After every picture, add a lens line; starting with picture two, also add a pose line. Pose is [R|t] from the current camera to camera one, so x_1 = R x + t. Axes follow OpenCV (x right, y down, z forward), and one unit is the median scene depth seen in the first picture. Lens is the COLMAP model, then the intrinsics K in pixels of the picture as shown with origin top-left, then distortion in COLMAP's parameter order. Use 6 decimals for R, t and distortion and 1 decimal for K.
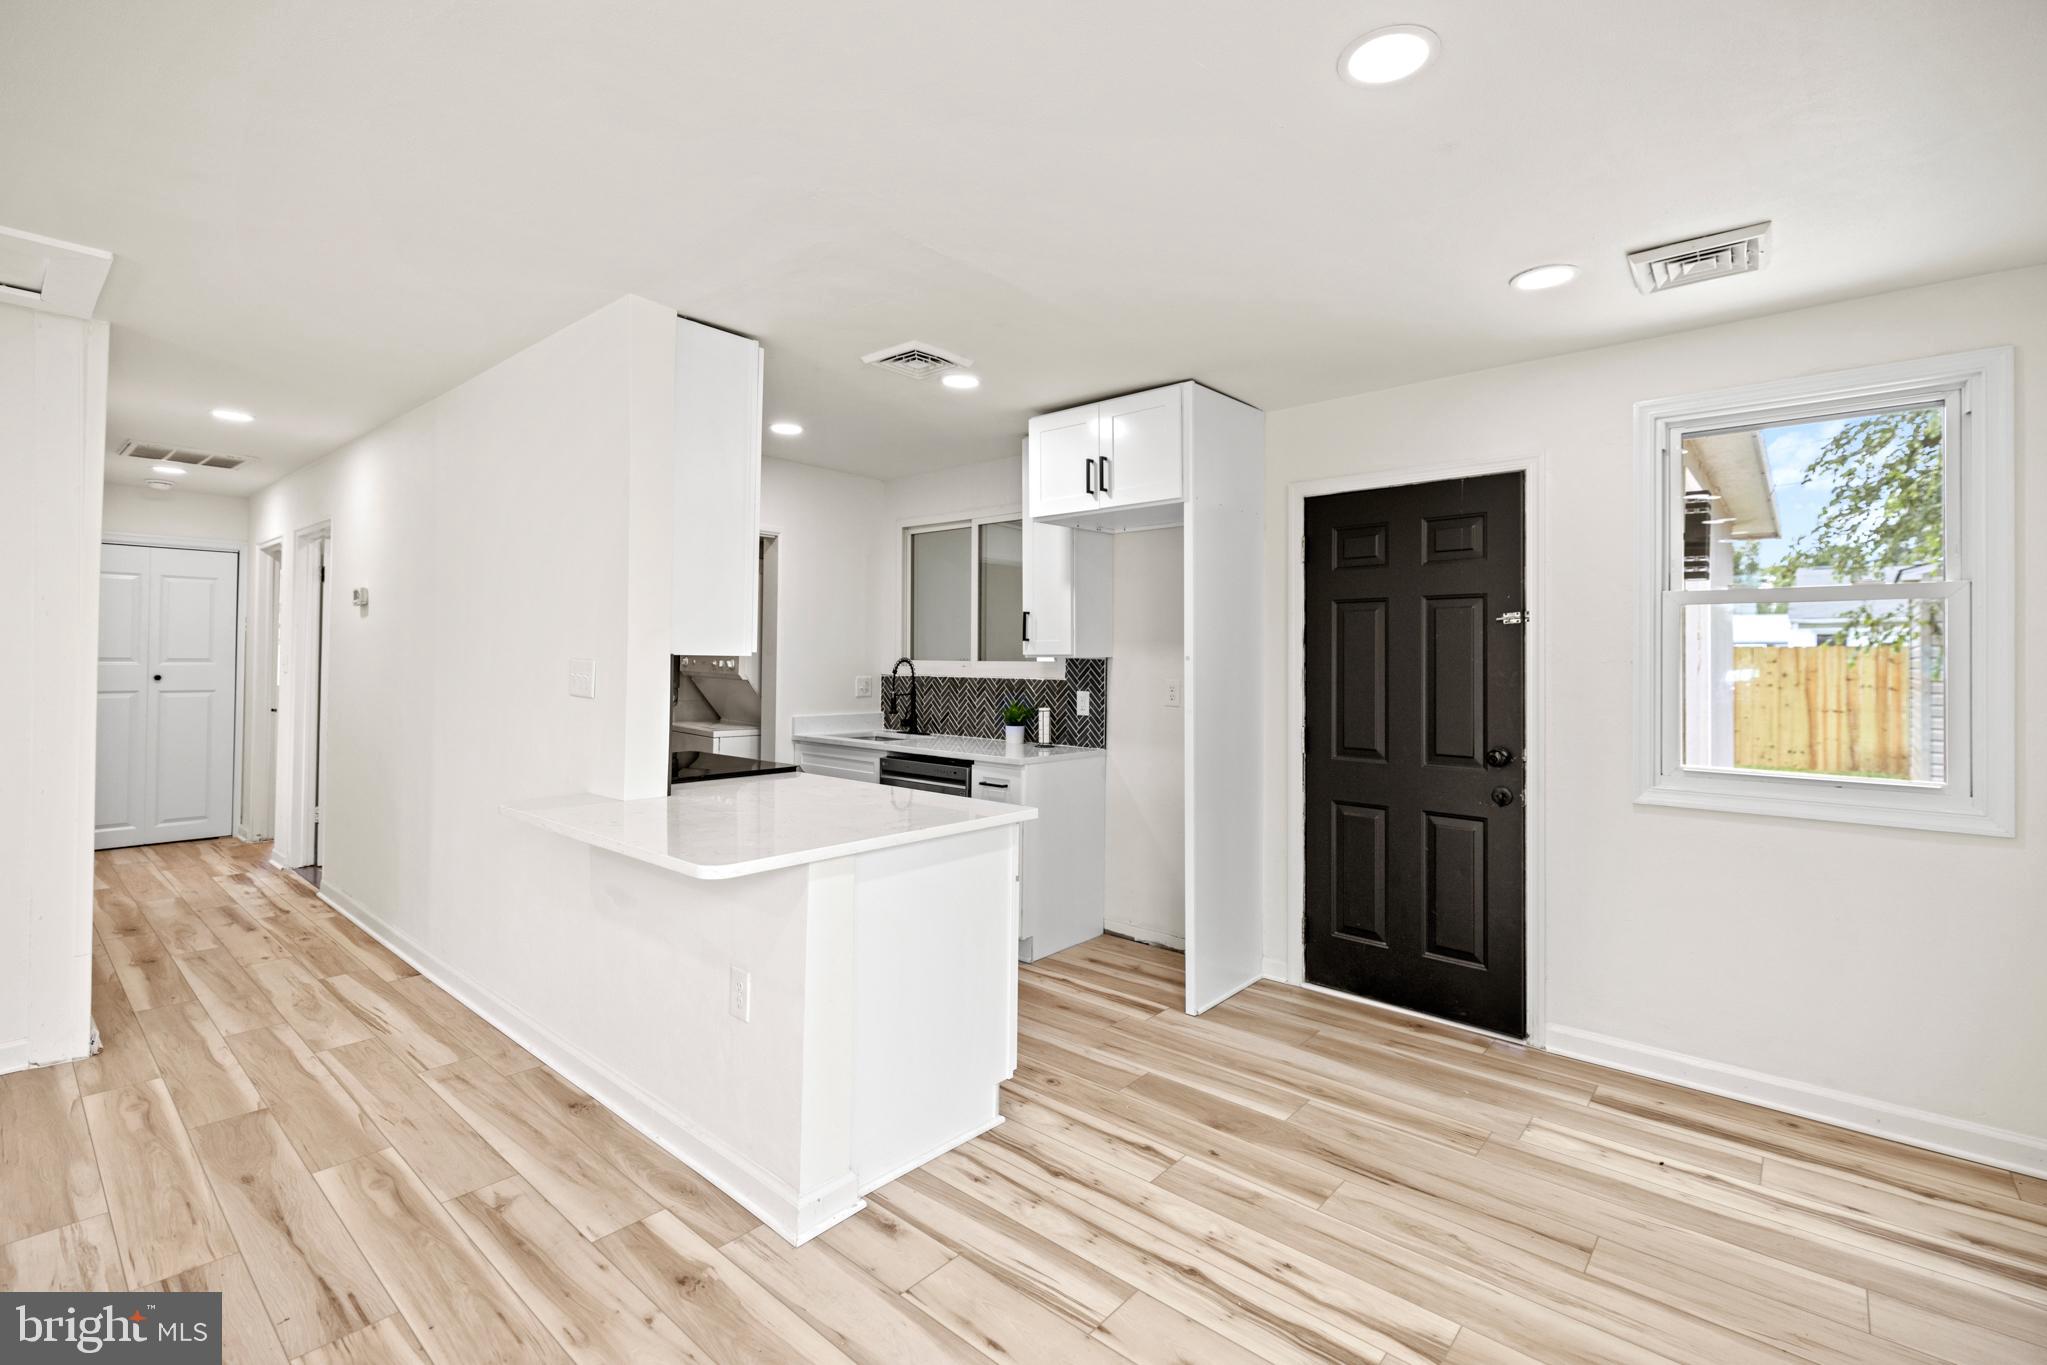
lens RADIAL K [[906.6, 0, 1016.1], [0, 906.6, 642.9], [0, 0, 1]] dist [0.000513, 0.000134]
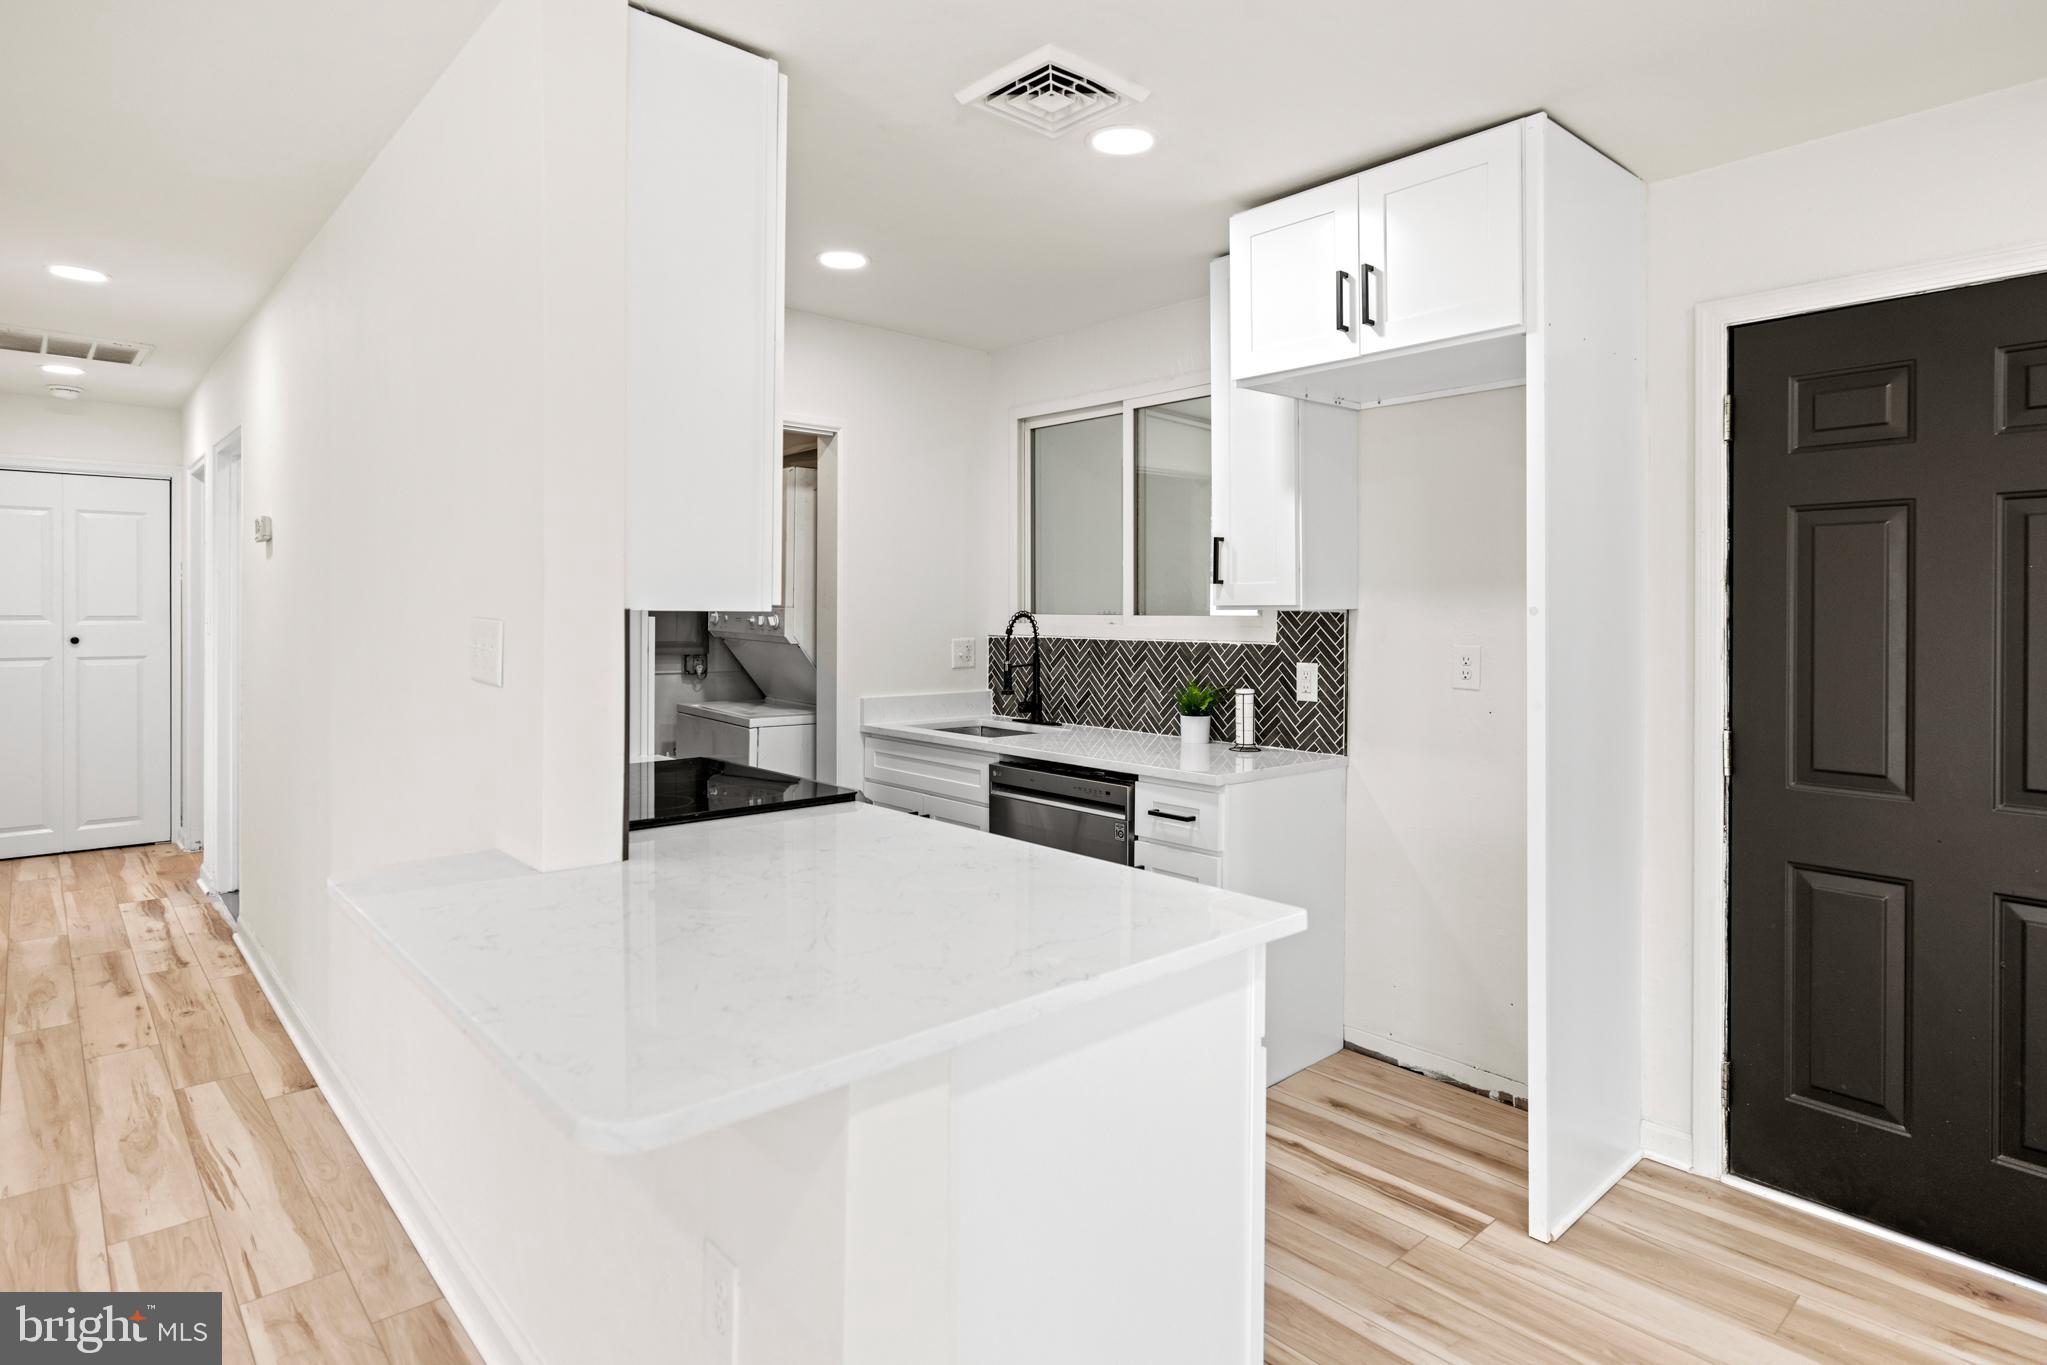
lens RADIAL K [[1091.2, 0, 1014.3], [0, 1091.2, 611.8], [0, 0, 1]] dist [-0.002446, 0.000636]
pose [[0.992916, -0.004762, -0.118723, -0.047455], [0.007072, 0.999794, 0.019042, 0.002251], [0.118608, -0.019747, 0.992745, 0.277156]]
